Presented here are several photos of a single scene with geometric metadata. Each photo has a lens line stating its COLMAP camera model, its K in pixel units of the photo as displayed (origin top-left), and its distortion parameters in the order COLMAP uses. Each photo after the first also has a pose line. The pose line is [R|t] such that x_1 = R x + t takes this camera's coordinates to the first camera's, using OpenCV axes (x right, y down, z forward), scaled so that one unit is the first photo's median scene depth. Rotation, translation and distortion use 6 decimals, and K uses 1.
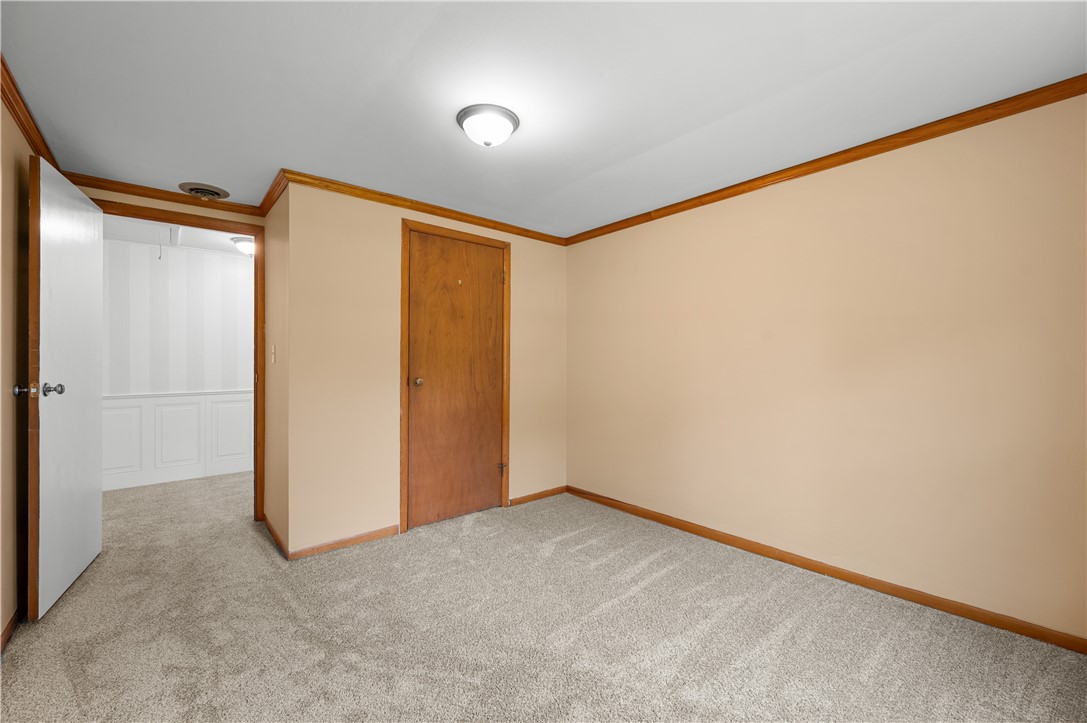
lens RADIAL K [[436.5, 0, 545.2], [0, 436.5, 356.6], [0, 0, 1]] dist [0.000643, -0.000008]
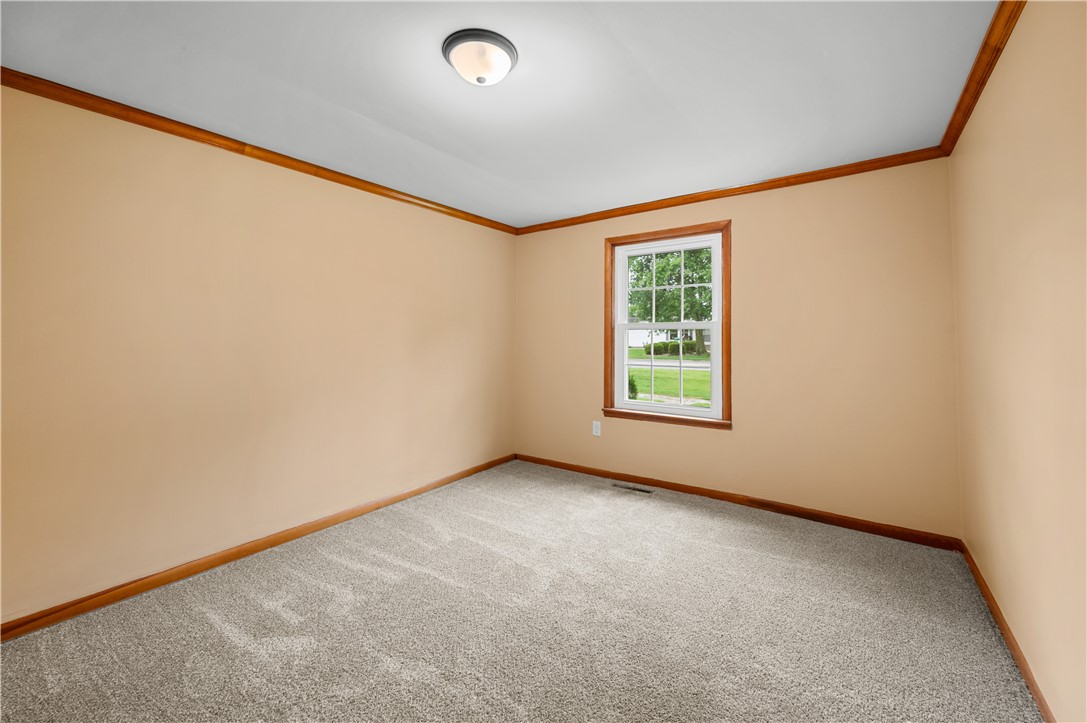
lens RADIAL K [[421.2, 0, 539.5], [0, 421.2, 343.5], [0, 0, 1]] dist [-0.000094, -0.000002]
pose [[-0.197922, 0.002850, 0.980214, -0.713650], [0.001552, 0.999995, -0.002595, 0.017239], [-0.980216, 0.001008, -0.197926, 0.825012]]
